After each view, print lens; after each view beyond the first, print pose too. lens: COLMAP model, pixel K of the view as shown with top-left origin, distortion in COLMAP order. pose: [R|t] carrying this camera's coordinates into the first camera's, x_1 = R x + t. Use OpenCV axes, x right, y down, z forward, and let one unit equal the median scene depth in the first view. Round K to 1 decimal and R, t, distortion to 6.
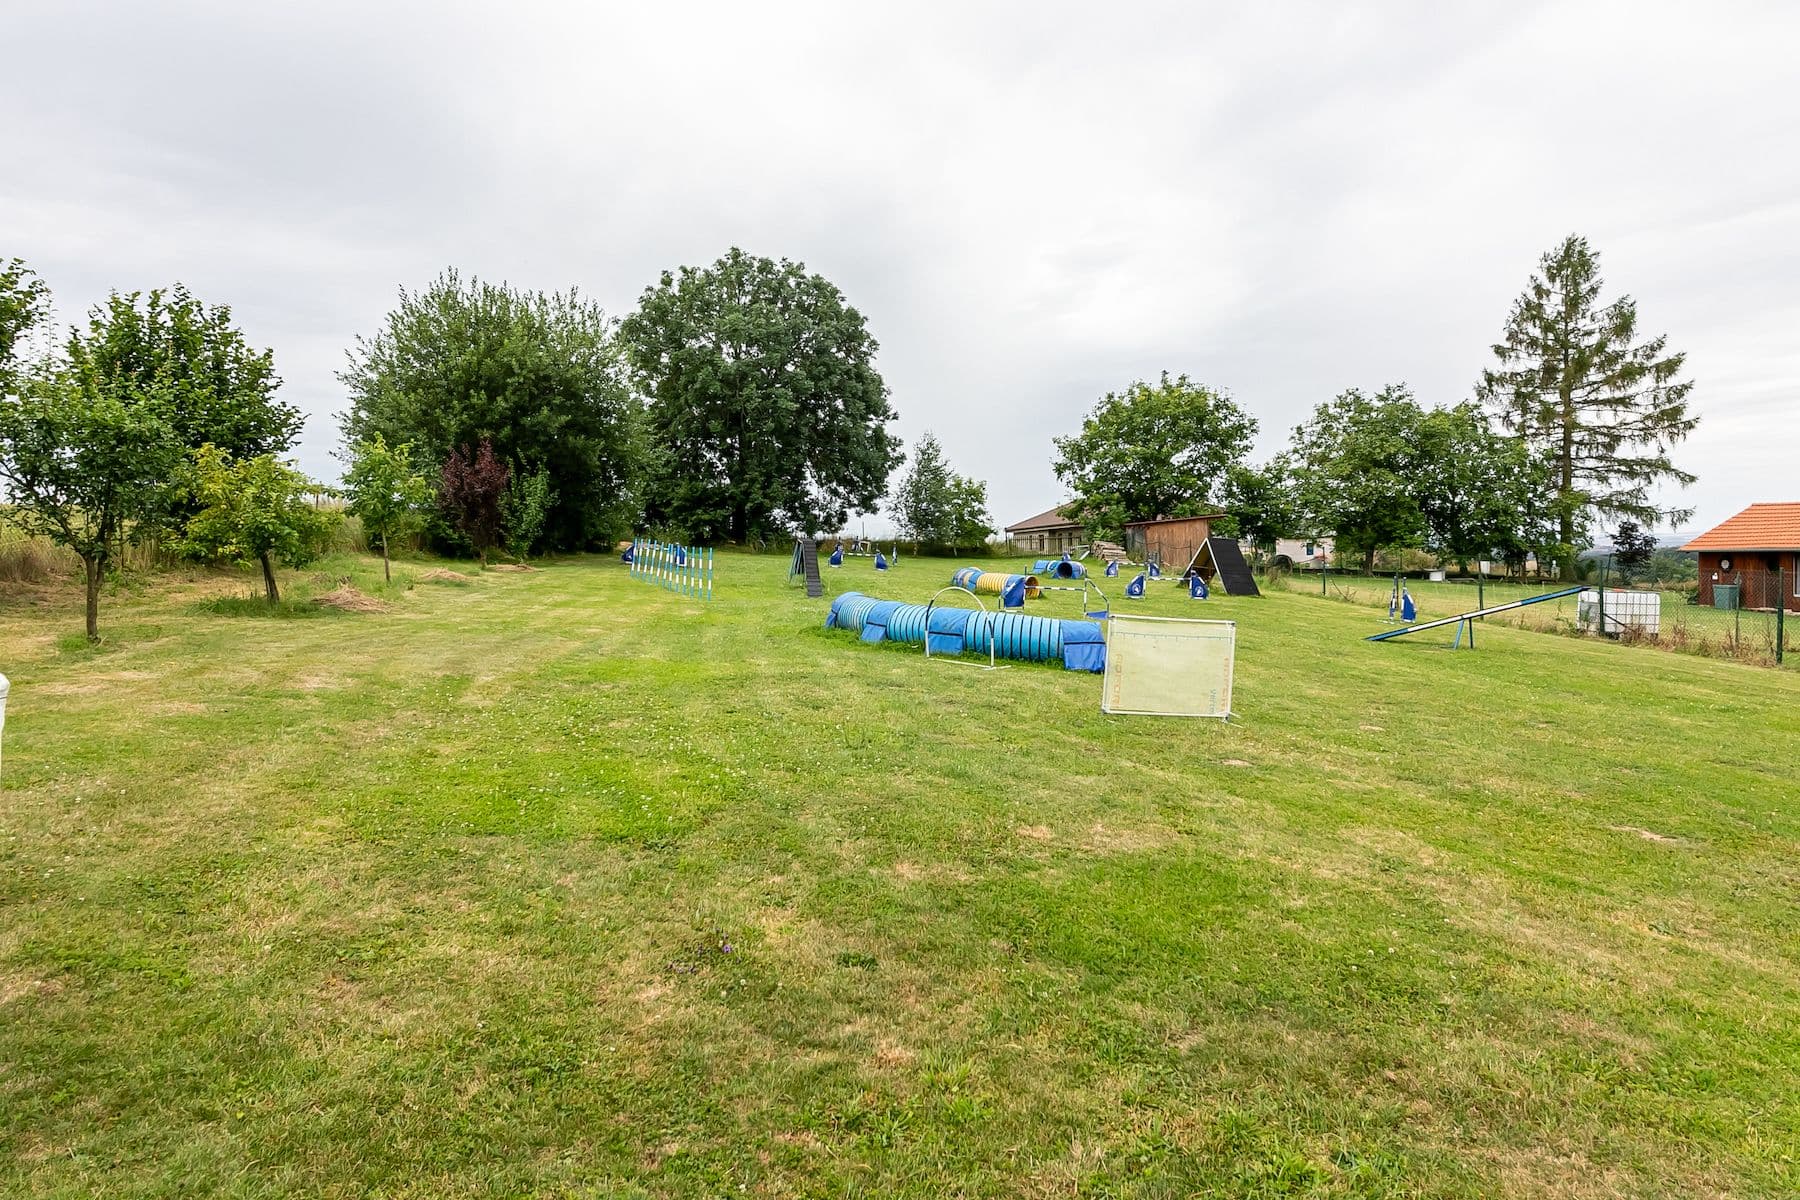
lens RADIAL K [[1109.6, 0, 900.0], [0, 1109.6, 600.0], [0, 0, 1]] dist [0.005403, -0.000957]
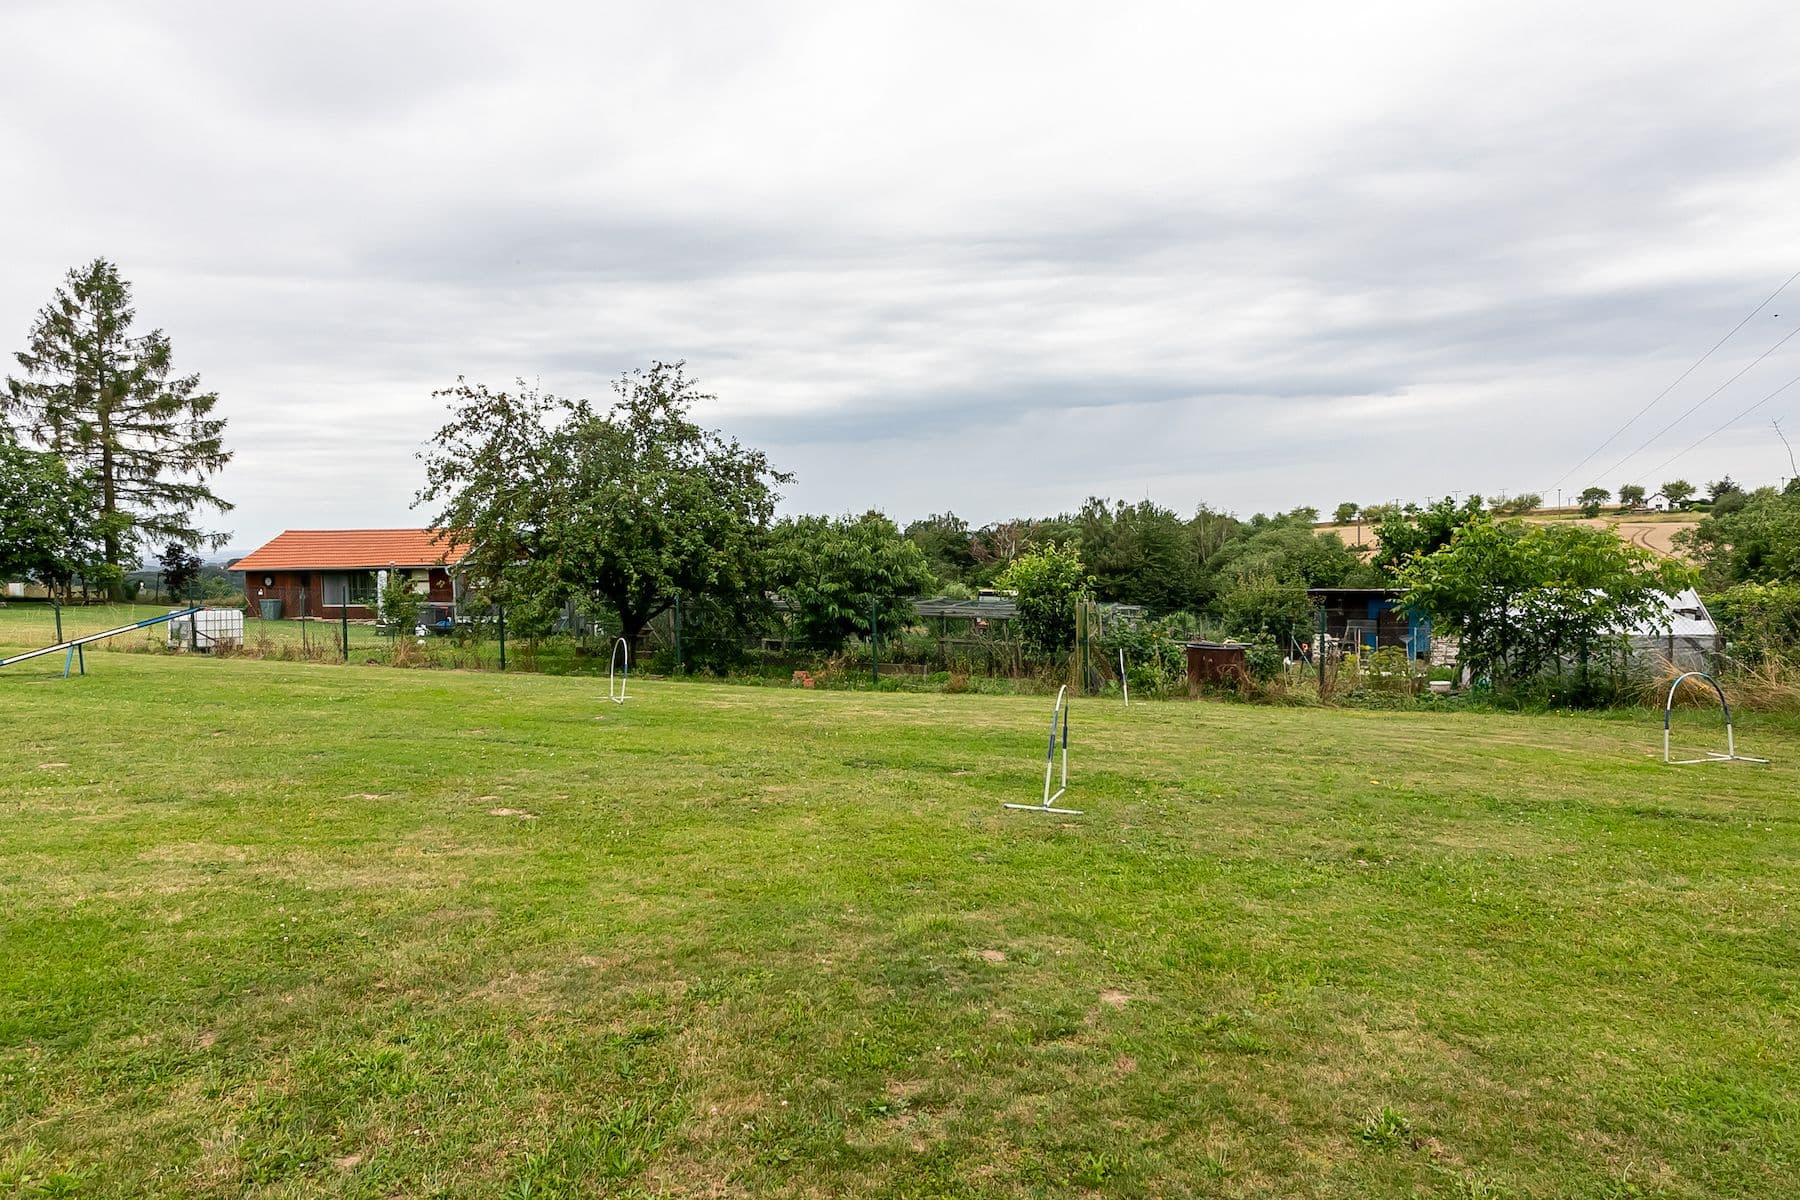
lens RADIAL K [[1571.7, 0, 900.0], [0, 1571.7, 600.0], [0, 0, 1]] dist [0.051386, -0.023714]
pose [[0.242591, -0.046714, 0.969003, -0.642426], [0.046375, 0.998257, 0.036514, -0.038709], [-0.969019, 0.036079, 0.244335, -0.043222]]
